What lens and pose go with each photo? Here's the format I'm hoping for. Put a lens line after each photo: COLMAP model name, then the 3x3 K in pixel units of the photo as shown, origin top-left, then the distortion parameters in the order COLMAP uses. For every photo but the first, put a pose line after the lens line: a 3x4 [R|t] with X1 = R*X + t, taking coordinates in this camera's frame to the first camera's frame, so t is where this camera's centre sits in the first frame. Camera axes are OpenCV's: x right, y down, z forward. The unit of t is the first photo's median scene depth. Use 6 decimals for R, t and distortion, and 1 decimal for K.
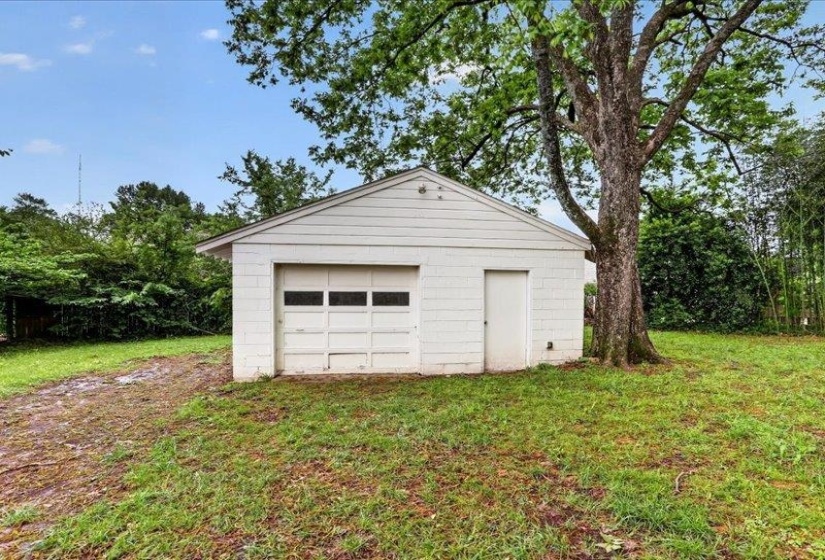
lens RADIAL K [[503.4, 0, 410.6], [0, 503.4, 285.9], [0, 0, 1]] dist [-0.027365, 0.025182]
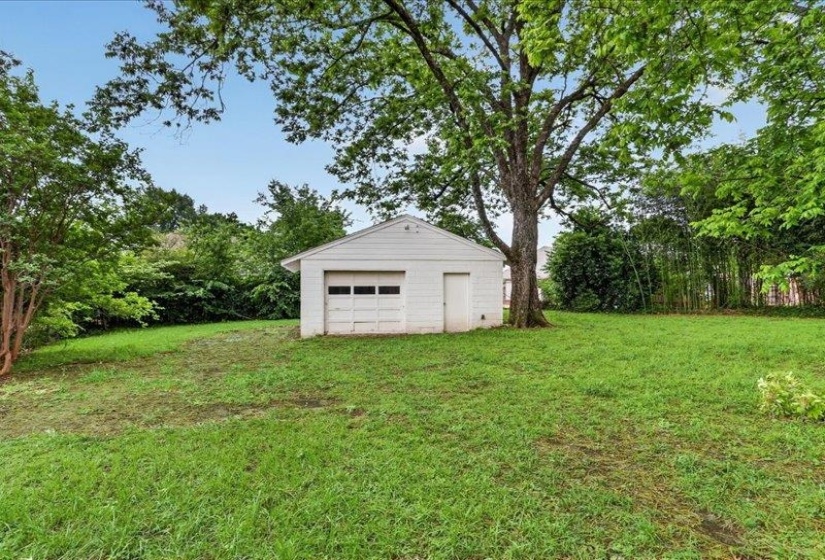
lens RADIAL K [[503.4, 0, 410.6], [0, 503.4, 285.9], [0, 0, 1]] dist [-0.027365, 0.025182]
pose [[0.999569, -0.008551, 0.028070, -0.013976], [0.008252, 0.999908, 0.010740, -0.006391], [-0.028159, -0.010504, 0.999548, -0.690015]]
